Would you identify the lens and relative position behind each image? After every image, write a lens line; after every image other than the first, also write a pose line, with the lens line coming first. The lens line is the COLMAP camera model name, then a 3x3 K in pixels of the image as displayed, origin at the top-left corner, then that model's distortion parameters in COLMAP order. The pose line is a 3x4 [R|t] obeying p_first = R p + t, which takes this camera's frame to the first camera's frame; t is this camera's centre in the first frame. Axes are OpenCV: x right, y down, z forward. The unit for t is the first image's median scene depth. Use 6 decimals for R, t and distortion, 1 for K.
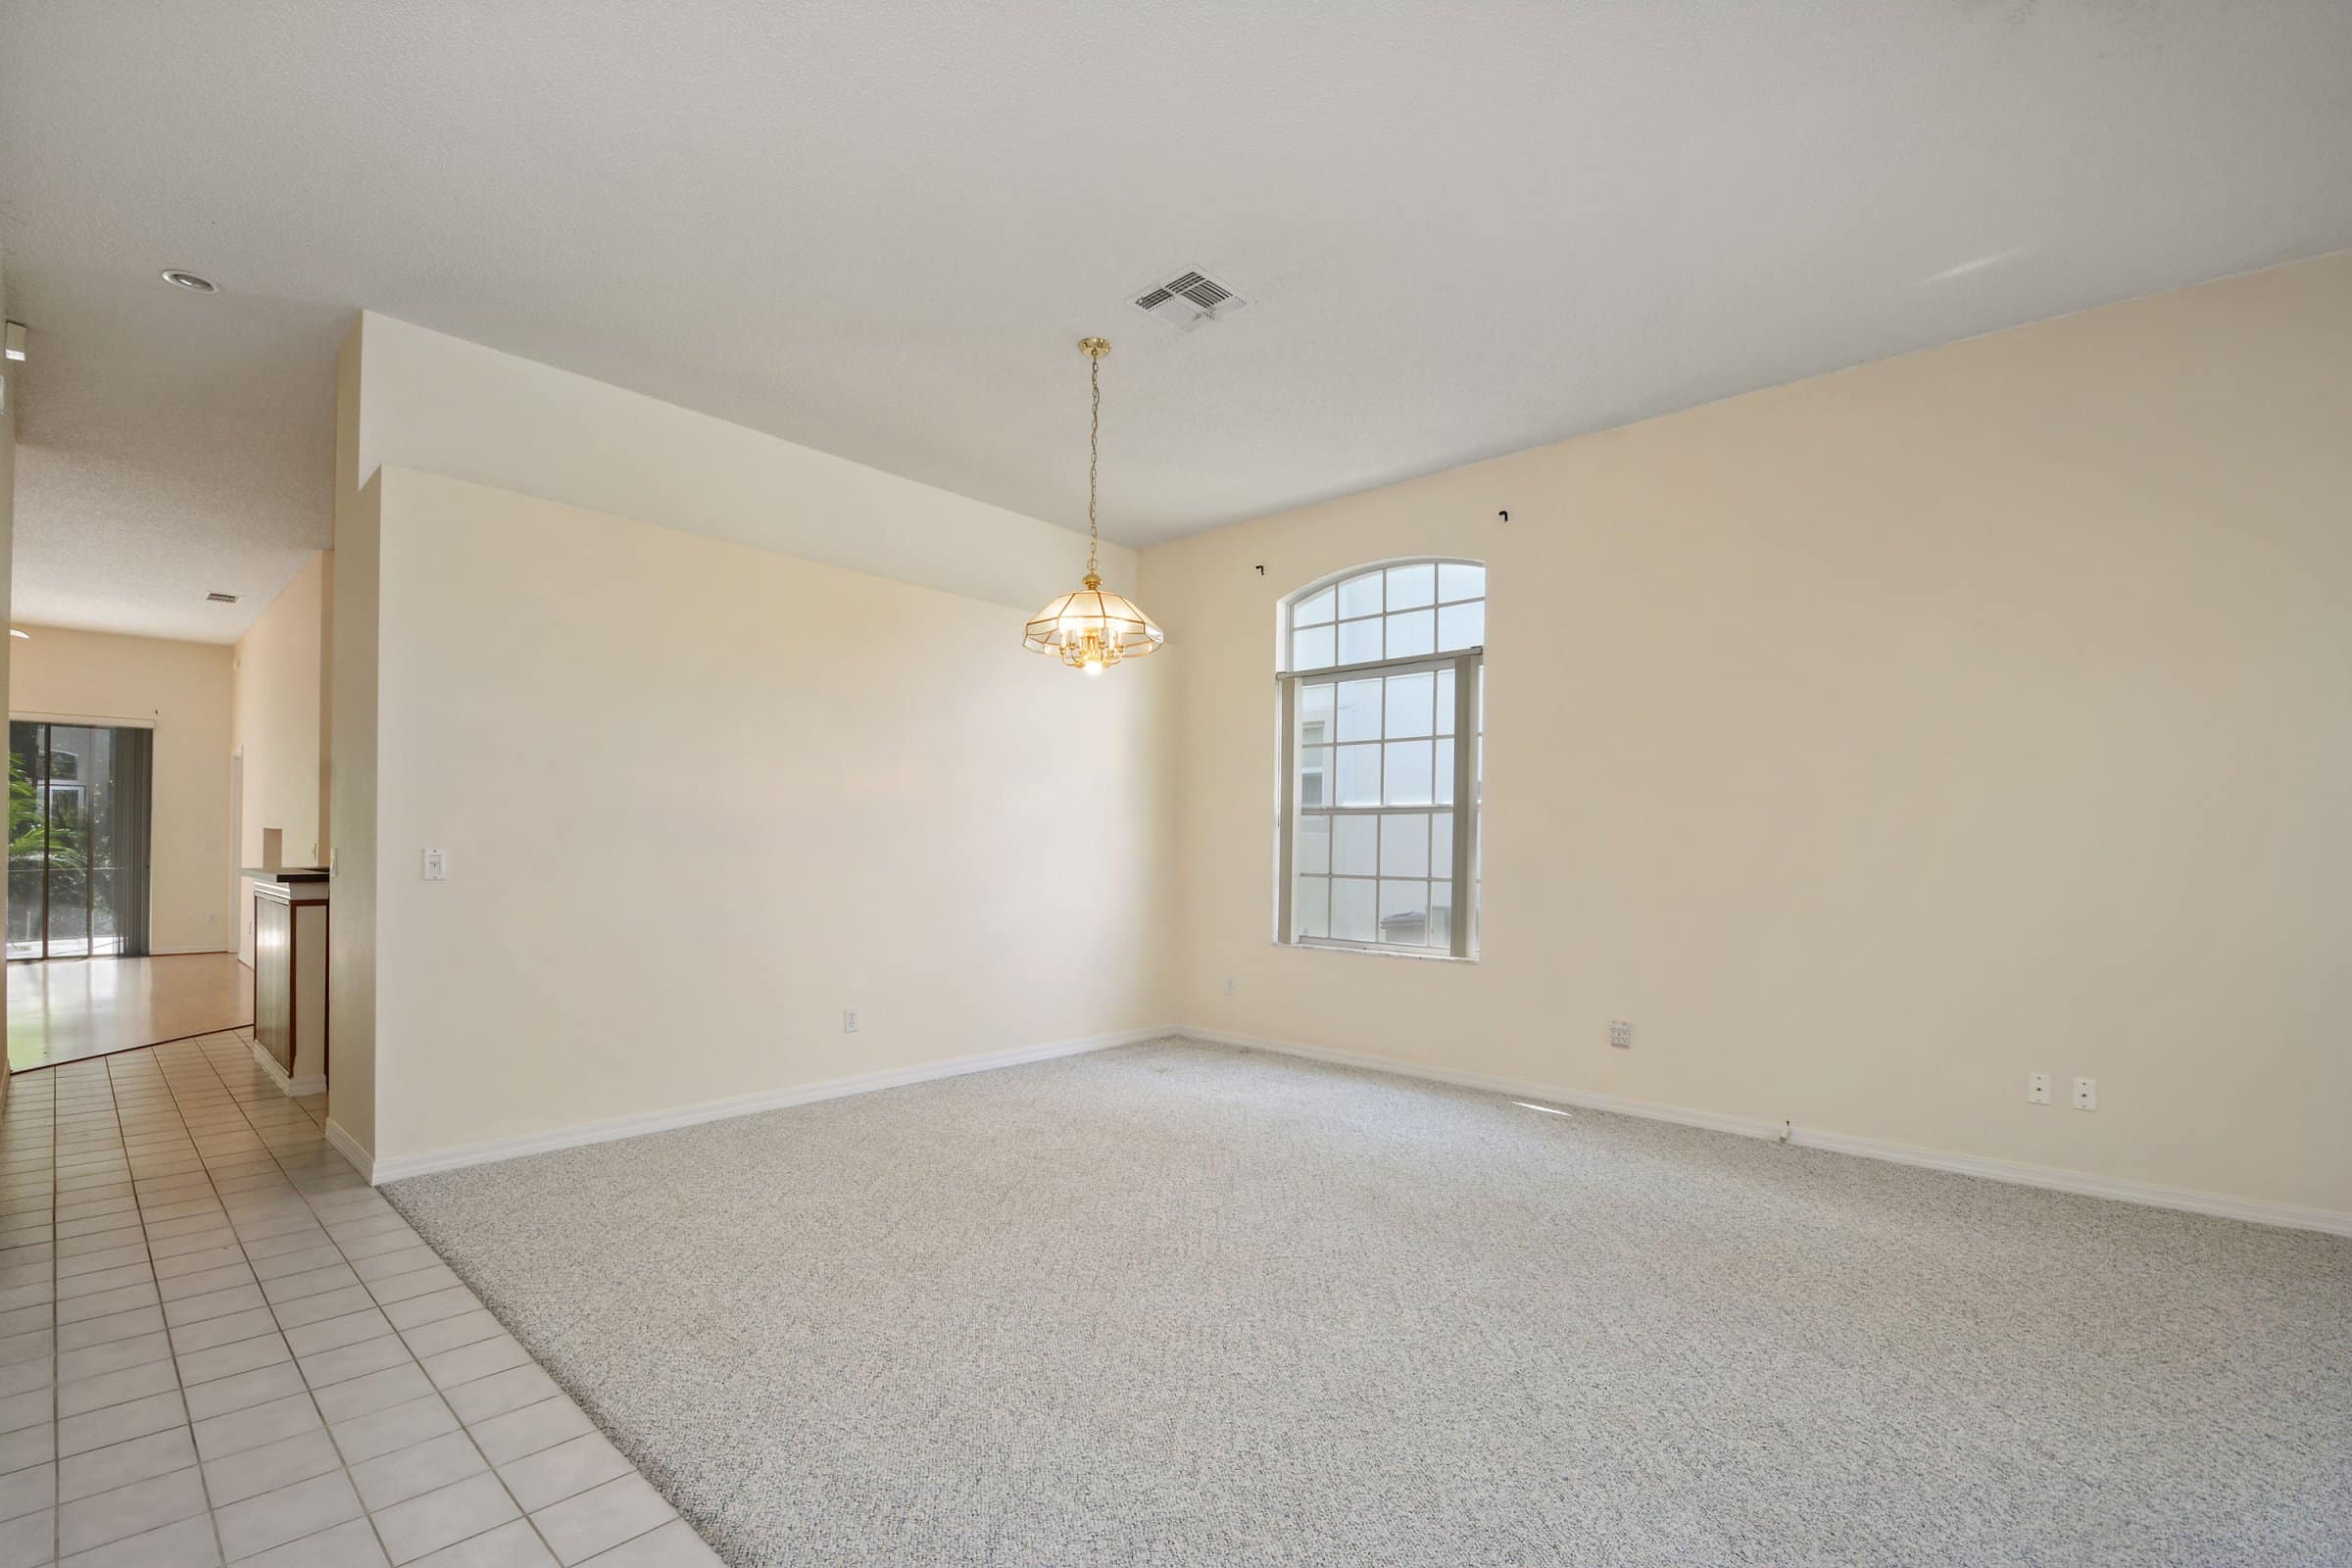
lens RADIAL K [[1041.6, 0, 1143.0], [0, 1041.6, 834.0], [0, 0, 1]] dist [-0.018119, -0.000780]
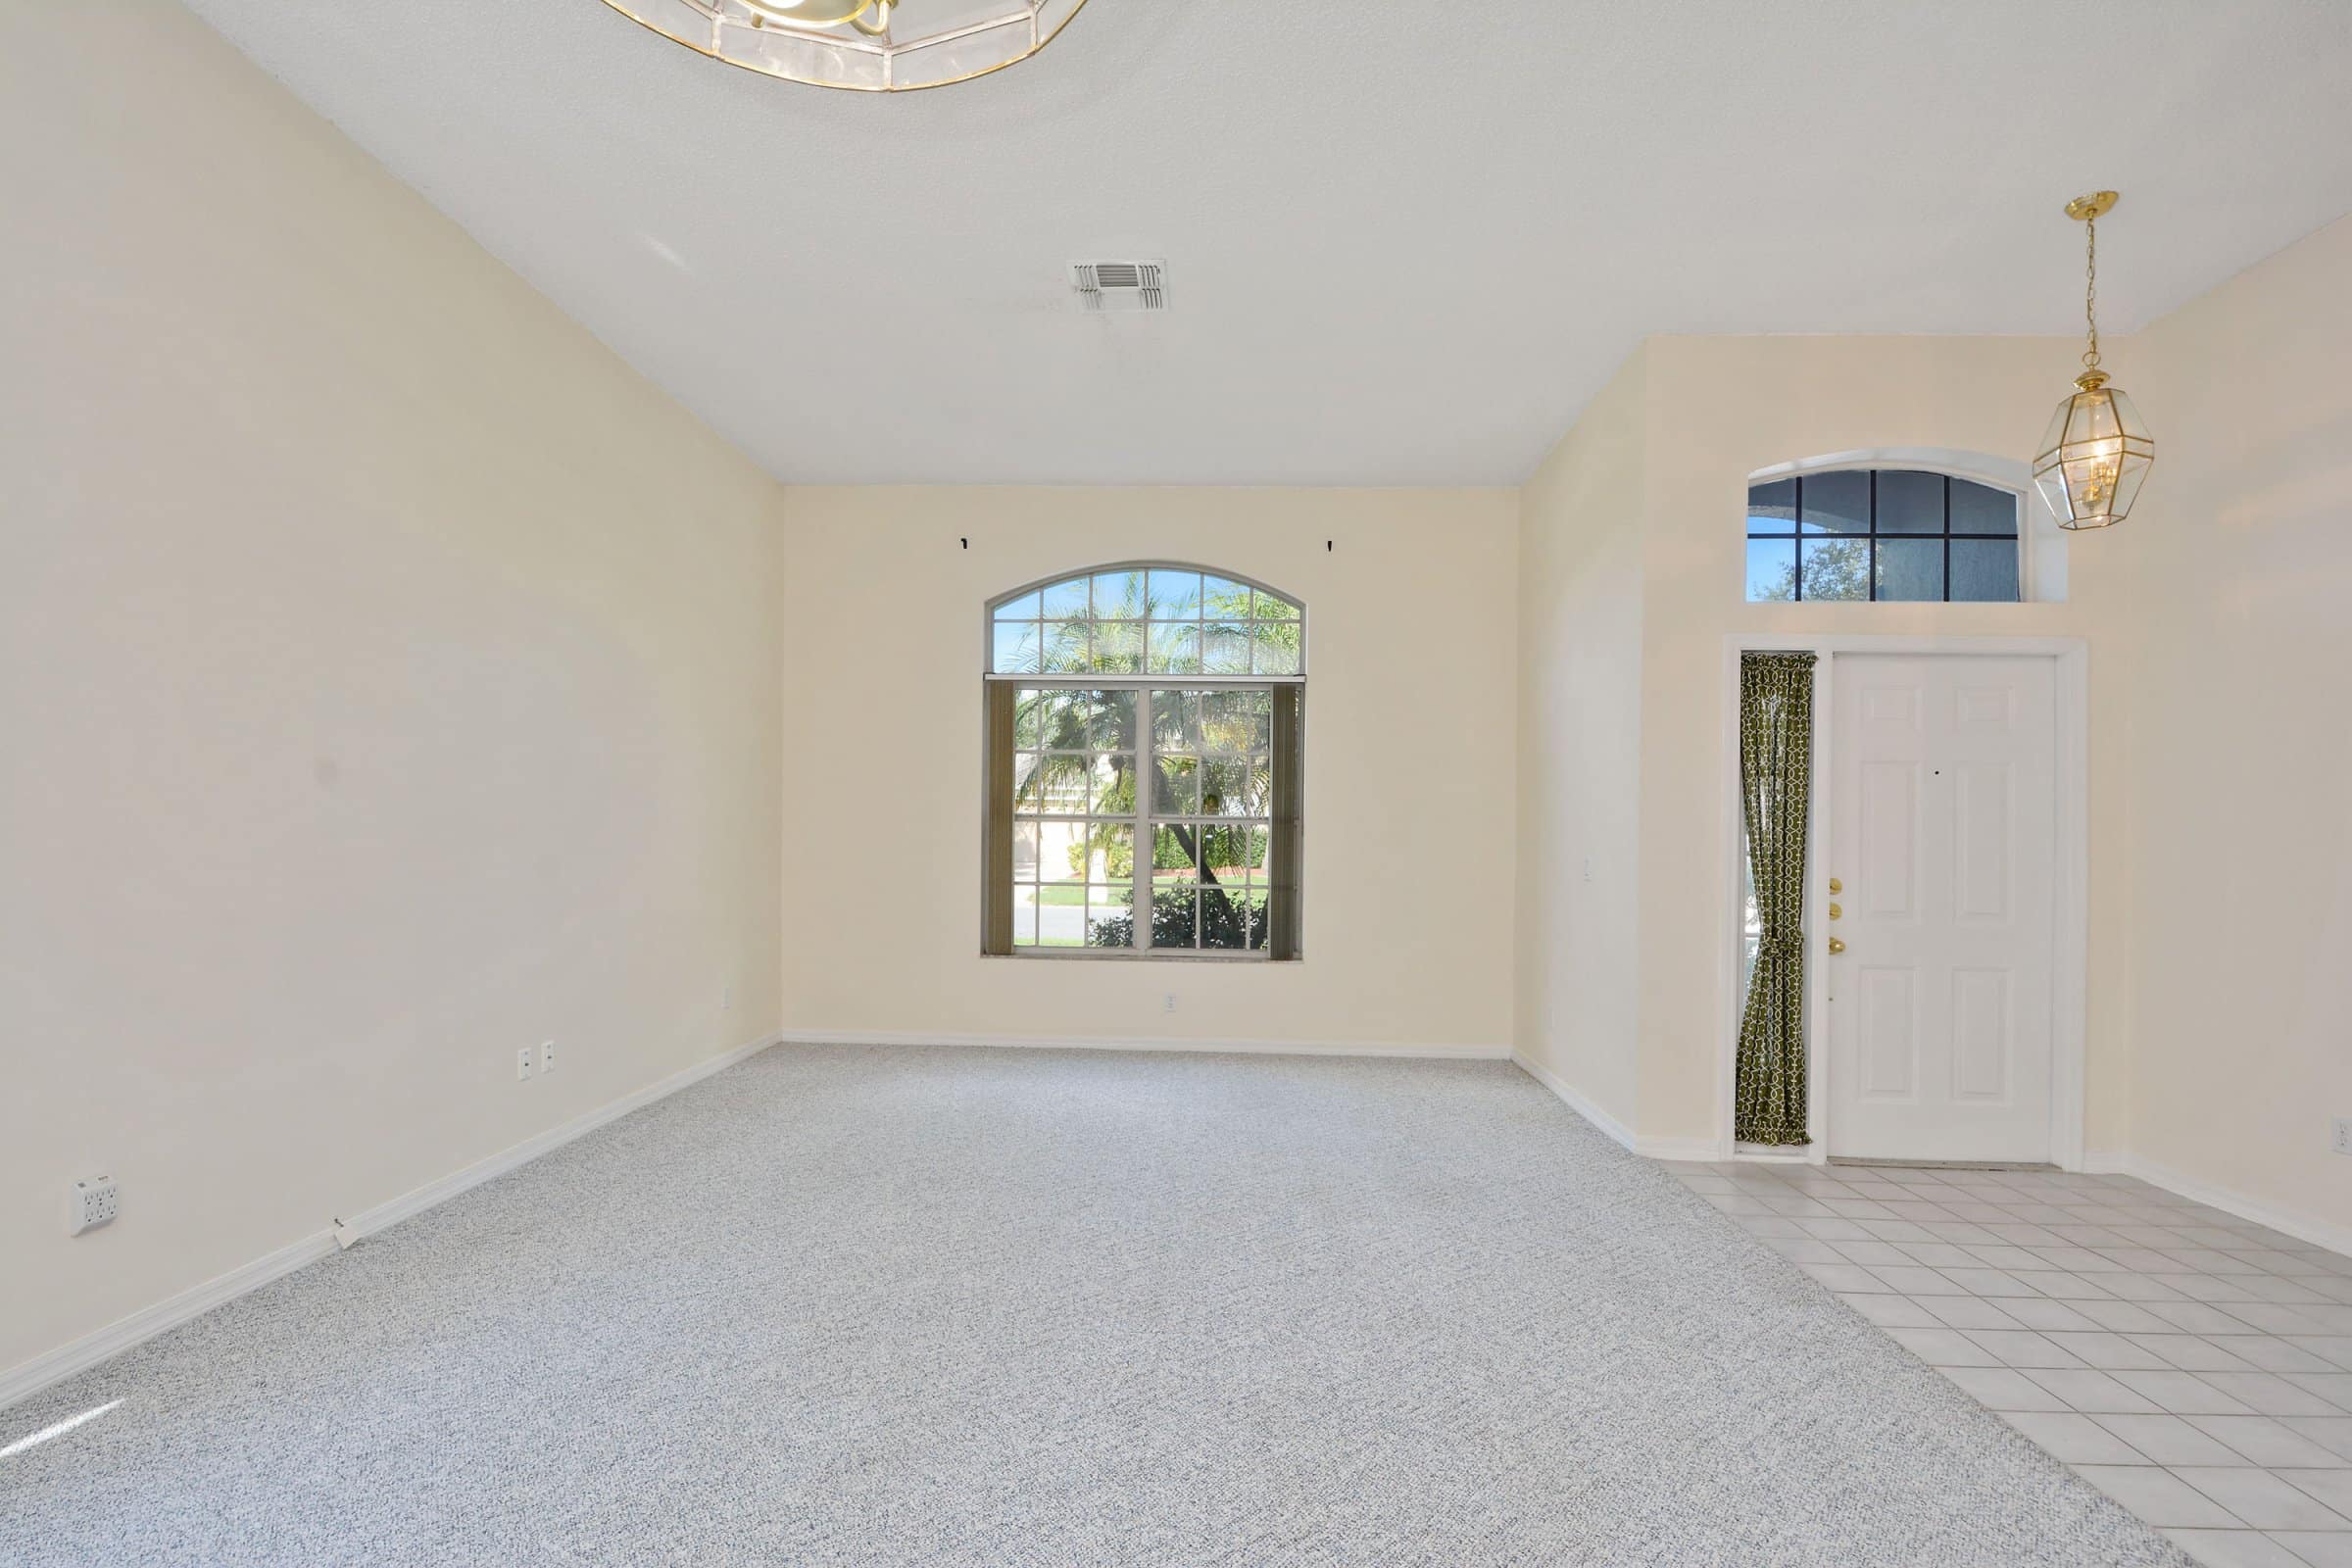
lens RADIAL K [[1041.6, 0, 1143.0], [0, 1041.6, 834.0], [0, 0, 1]] dist [-0.018119, -0.000780]
pose [[-0.641992, -0.023989, 0.766336, -0.259299], [-0.027654, 0.999585, 0.008124, 0.002534], [-0.766213, -0.015977, -0.642388, 1.116749]]
